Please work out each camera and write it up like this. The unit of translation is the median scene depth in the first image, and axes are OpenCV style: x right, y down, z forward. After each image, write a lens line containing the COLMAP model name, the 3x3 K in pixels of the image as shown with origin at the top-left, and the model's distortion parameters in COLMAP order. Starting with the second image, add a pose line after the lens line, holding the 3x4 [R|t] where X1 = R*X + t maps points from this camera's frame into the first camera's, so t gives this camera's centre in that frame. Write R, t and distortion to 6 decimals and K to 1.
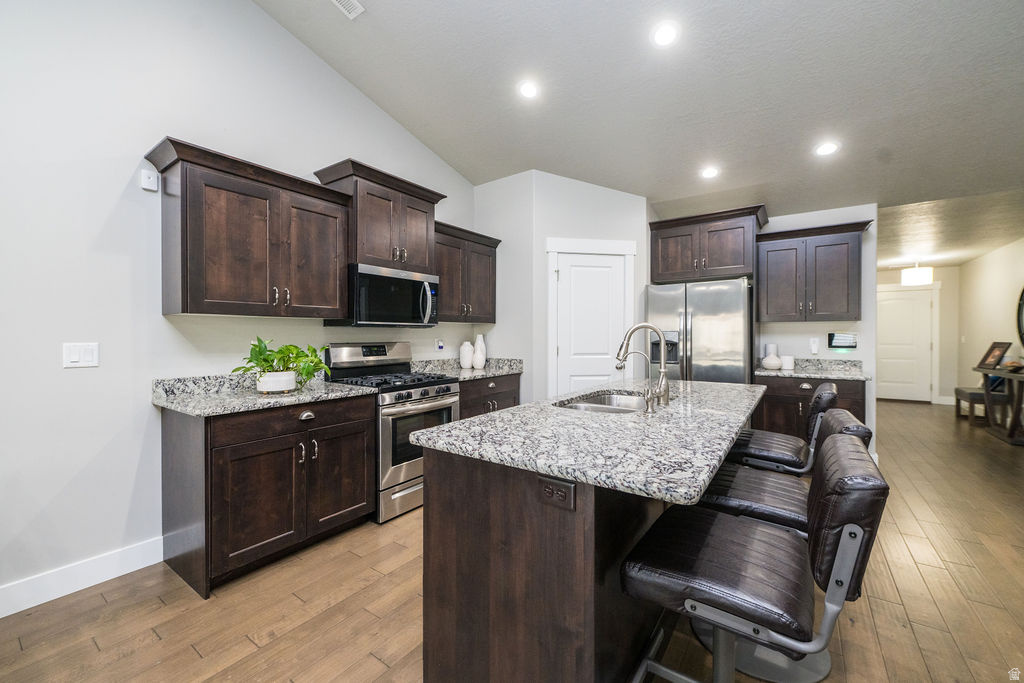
lens RADIAL K [[408.1, 0, 512.8], [0, 408.1, 337.8], [0, 0, 1]] dist [-0.000274, 0.000019]
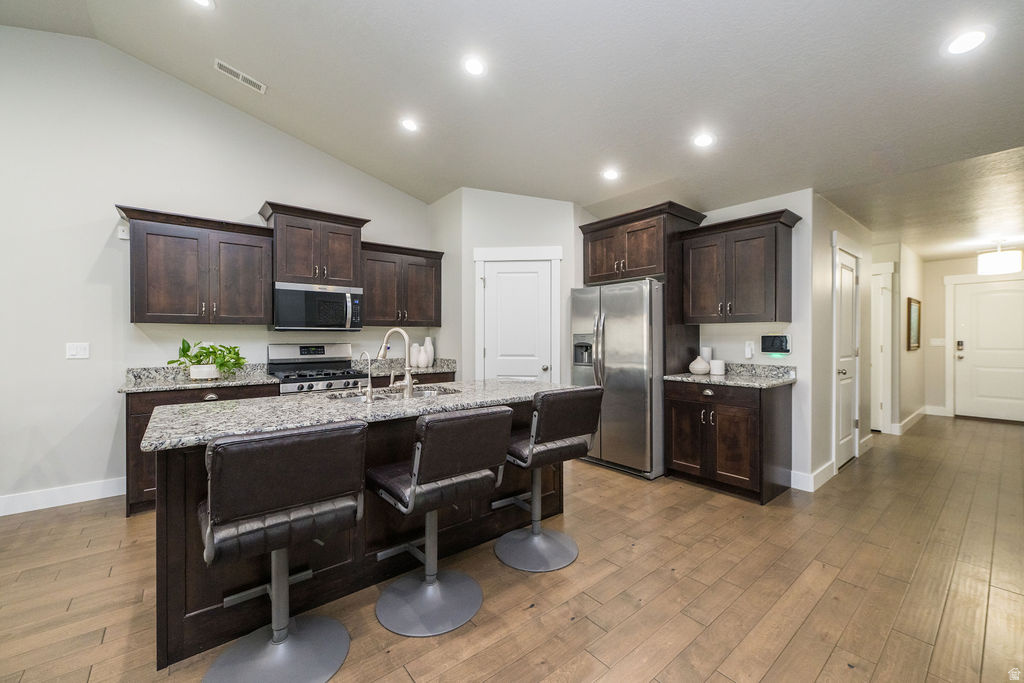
lens RADIAL K [[408.1, 0, 512.8], [0, 408.1, 337.8], [0, 0, 1]] dist [-0.000274, 0.000019]
pose [[0.962696, 0.000822, -0.270583, 0.523949], [-0.001823, 0.999992, -0.003449, -0.002701], [0.270578, 0.003813, 0.962690, -0.021908]]
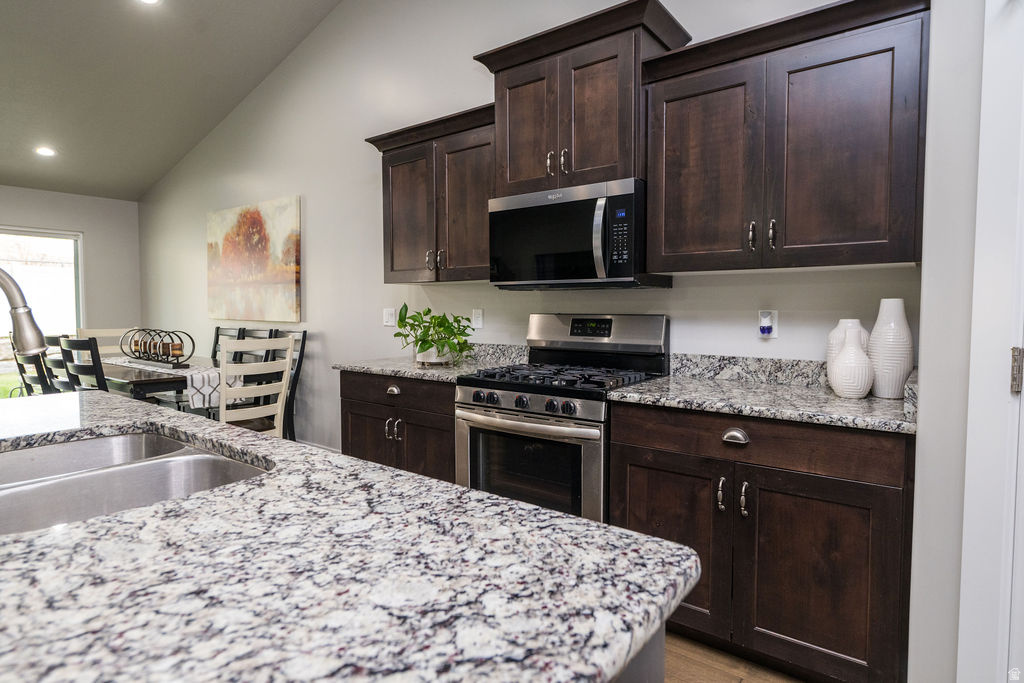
lens RADIAL K [[556.3, 0, 511.9], [0, 556.3, 334.9], [0, 0, 1]] dist [-0.001632, 0.000110]
pose [[-0.041349, 0.050209, -0.997882, 0.453685], [-0.008856, 0.998679, 0.050616, 0.001438], [0.999106, 0.010930, -0.040850, 0.829976]]
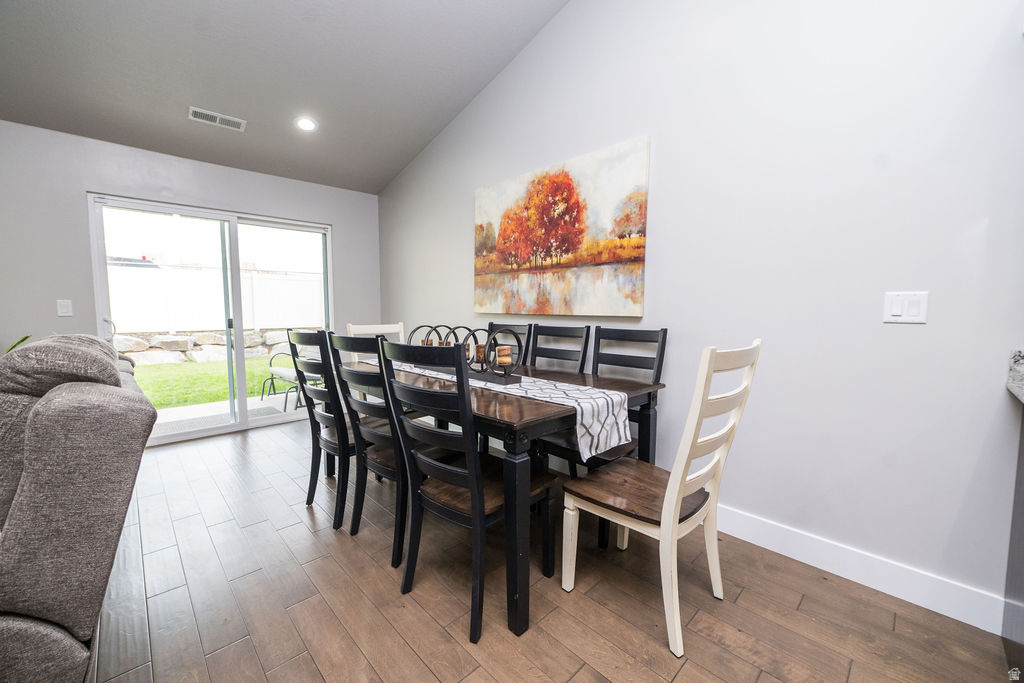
lens RADIAL K [[408.1, 0, 512.8], [0, 408.1, 337.8], [0, 0, 1]] dist [-0.000274, 0.000019]
pose [[-0.192979, 0.071958, -0.978561, -0.080119], [-0.007197, 0.997177, 0.074746, 0.026571], [0.981176, 0.021467, -0.191916, 0.230743]]
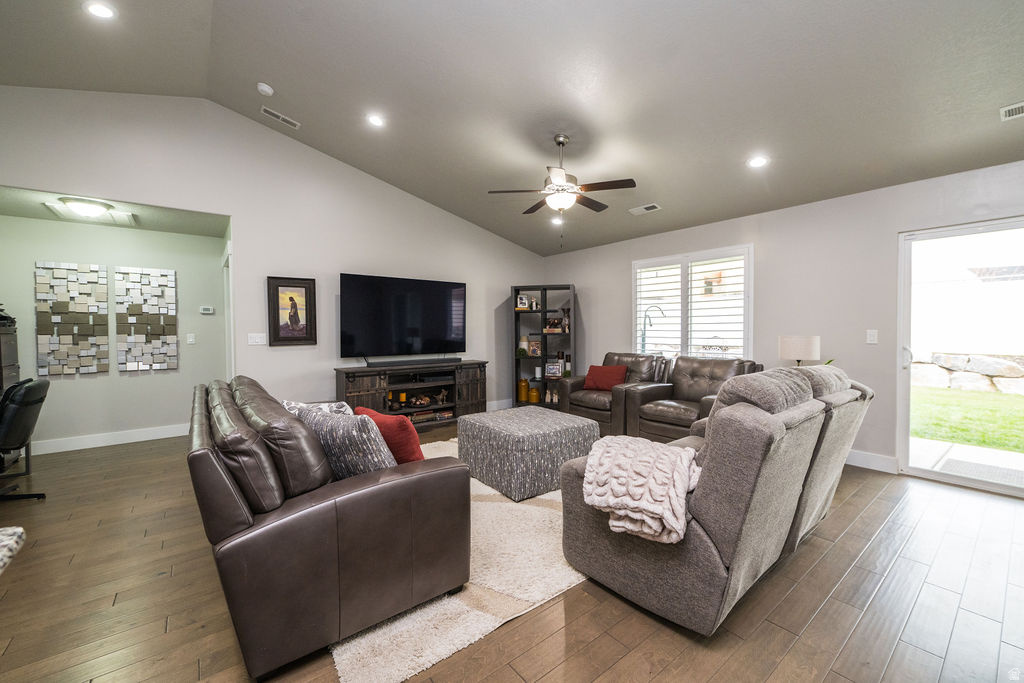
lens RADIAL K [[408.1, 0, 512.8], [0, 408.1, 337.8], [0, 0, 1]] dist [-0.000274, 0.000019]
pose [[-0.957264, 0.003387, 0.289196, -0.178801], [0.012897, 0.999437, 0.030986, -0.004406], [-0.288928, 0.033391, -0.956768, 0.362201]]
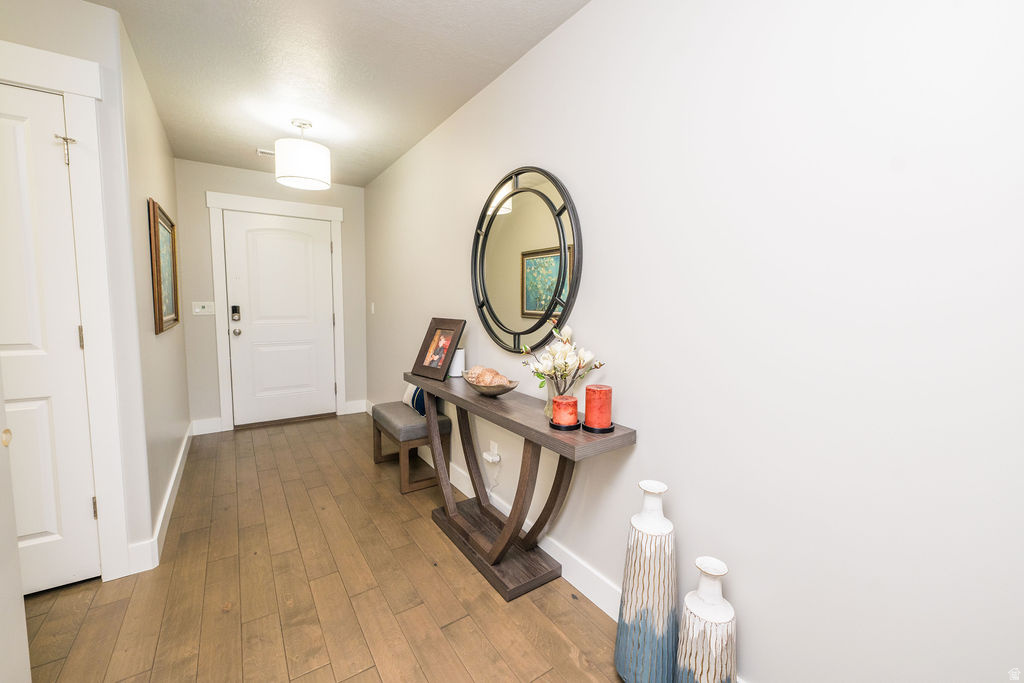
lens RADIAL K [[421.7, 0, 514.0], [0, 421.7, 332.2], [0, 0, 1]] dist [-0.000053, -0.000014]
pose [[0.358840, -0.074536, 0.930418, 1.121577], [-0.000356, 0.996796, 0.079991, -0.017398], [-0.933399, -0.029035, 0.357664, 1.093660]]
